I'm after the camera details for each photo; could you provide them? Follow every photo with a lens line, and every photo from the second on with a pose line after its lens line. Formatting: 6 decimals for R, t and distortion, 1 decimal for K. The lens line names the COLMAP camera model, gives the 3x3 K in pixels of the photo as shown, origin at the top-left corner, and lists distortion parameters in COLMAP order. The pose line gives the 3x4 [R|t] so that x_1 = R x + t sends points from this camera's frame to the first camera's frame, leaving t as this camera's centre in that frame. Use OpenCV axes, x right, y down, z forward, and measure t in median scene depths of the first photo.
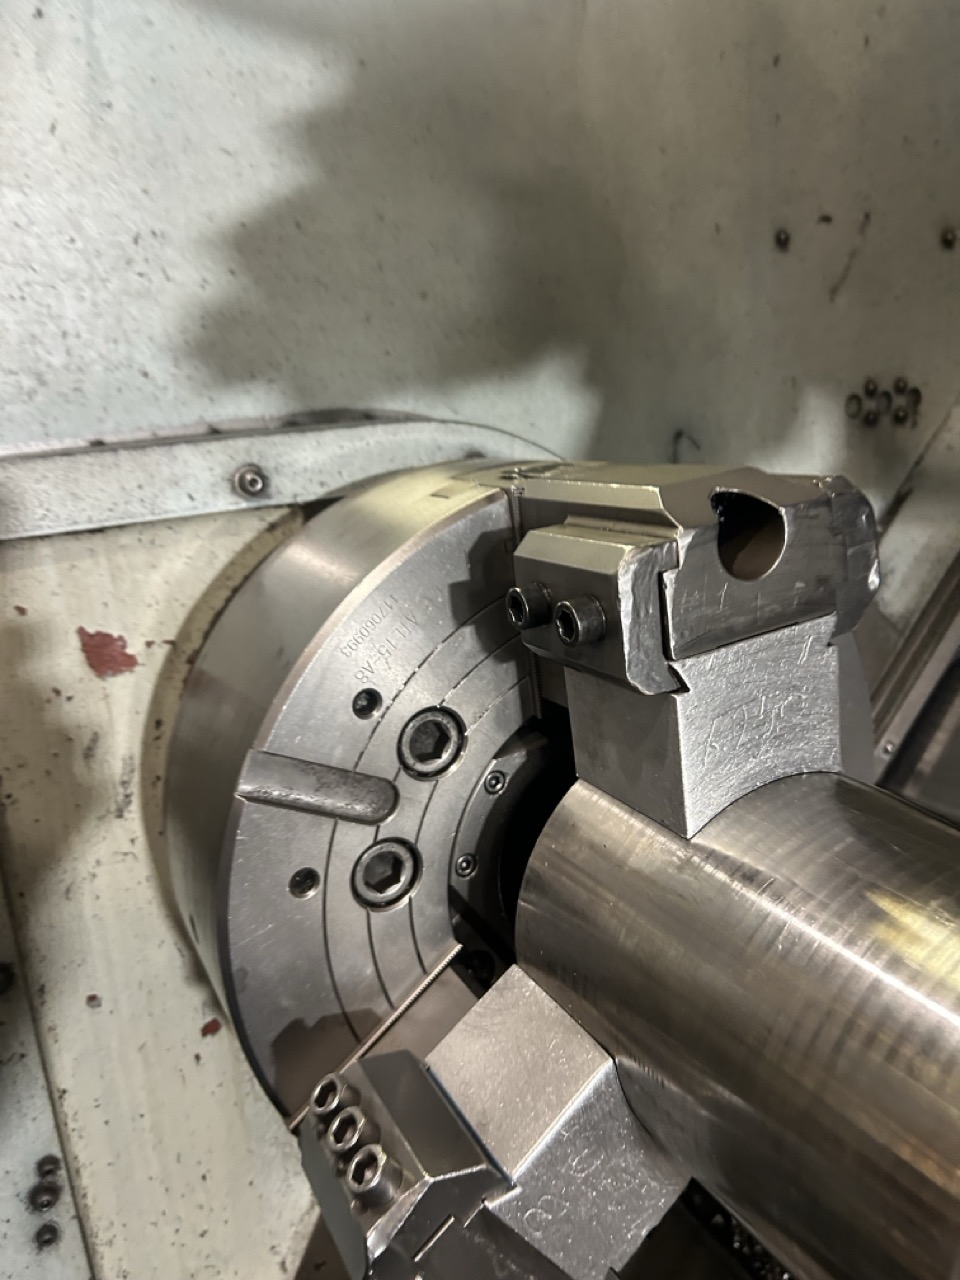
lens RADIAL K [[1017.6, 0, 476.1], [0, 1017.6, 649.0], [0, 0, 1]] dist [0.023115, 0.002740]
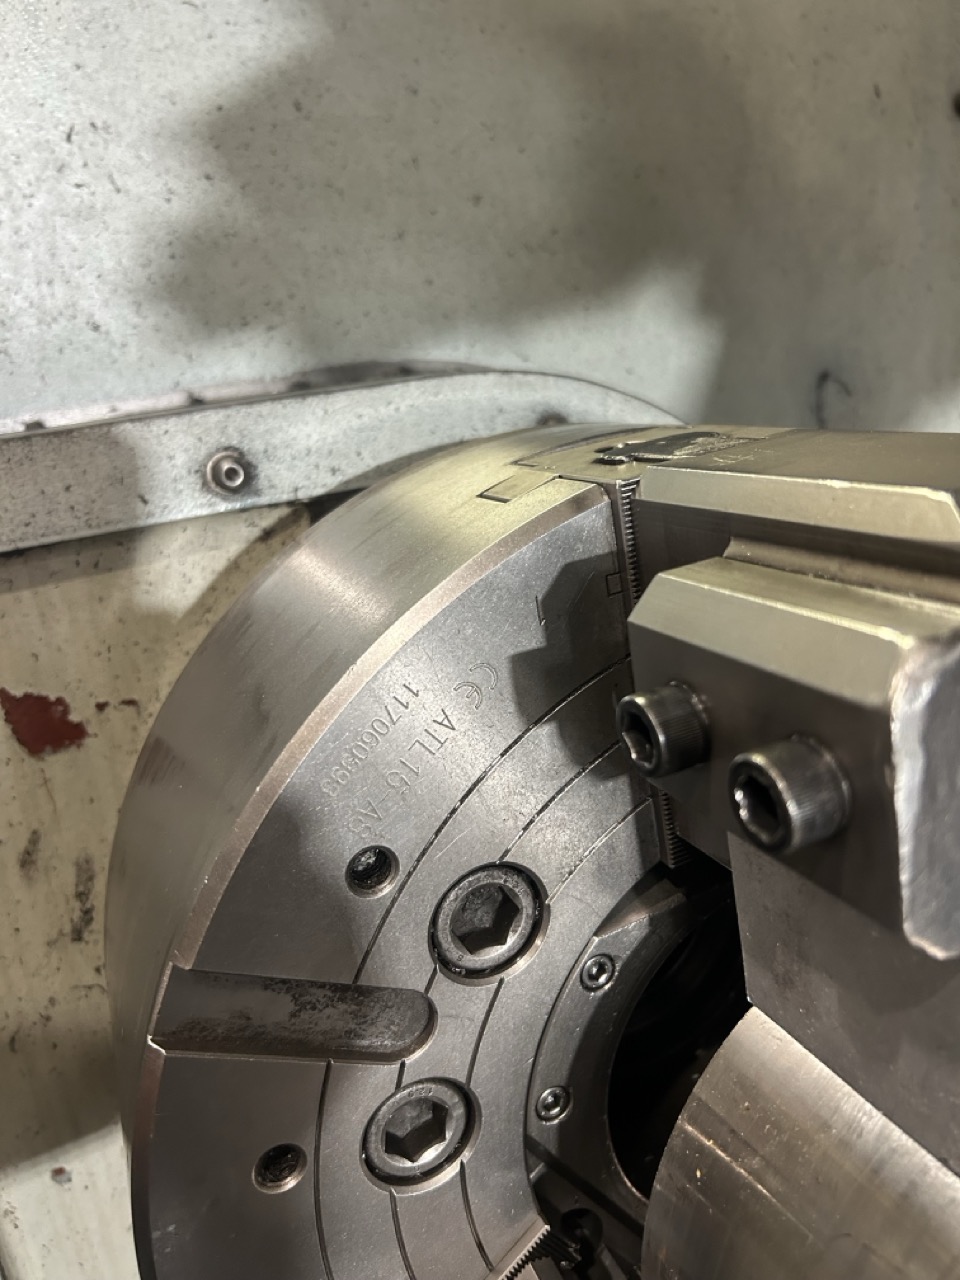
lens RADIAL K [[972.2, 0, 480.0], [0, 972.2, 640.0], [0, 0, 1]] dist [0.007076, -0.002651]
pose [[0.996118, -0.024512, -0.084550, 0.002324], [0.028315, 0.998627, 0.044077, -0.074194], [0.083353, -0.046300, 0.995444, 0.346997]]
